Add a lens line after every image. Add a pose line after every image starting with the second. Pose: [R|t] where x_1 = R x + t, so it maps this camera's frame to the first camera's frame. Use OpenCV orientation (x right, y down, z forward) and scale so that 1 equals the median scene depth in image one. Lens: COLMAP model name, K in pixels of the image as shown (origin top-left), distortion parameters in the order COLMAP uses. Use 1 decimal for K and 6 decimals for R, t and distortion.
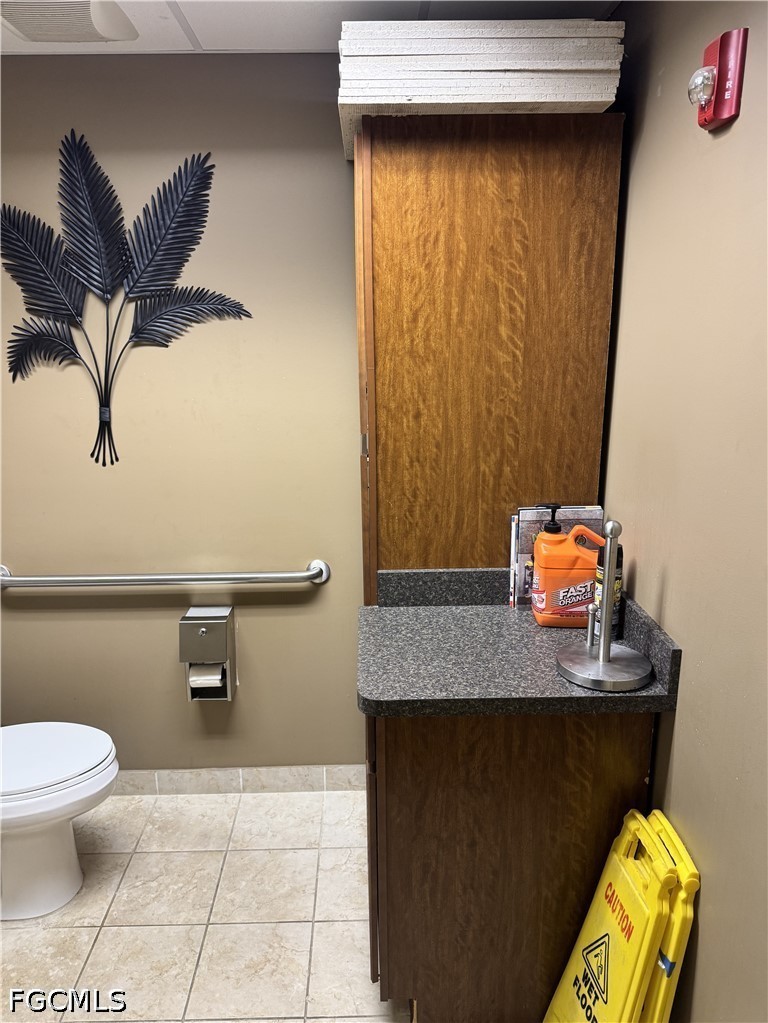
lens RADIAL K [[738.5, 0, 384.0], [0, 738.5, 511.5], [0, 0, 1]] dist [0.166379, -0.226925]
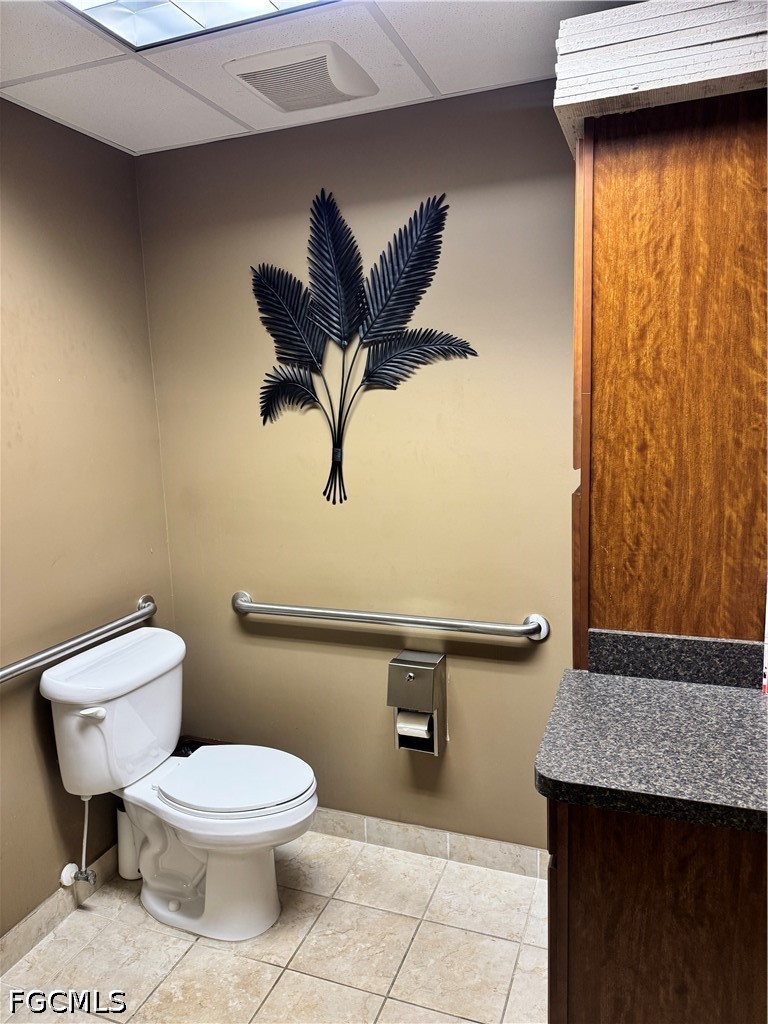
lens RADIAL K [[727.7, 0, 384.0], [0, 727.7, 512.0], [0, 0, 1]] dist [0.096575, -0.119999]
pose [[0.929712, 0.037082, -0.366415, 0.076733], [-0.068659, 0.994927, -0.073521, 0.024255], [0.361830, 0.093511, 0.927542, 0.112902]]
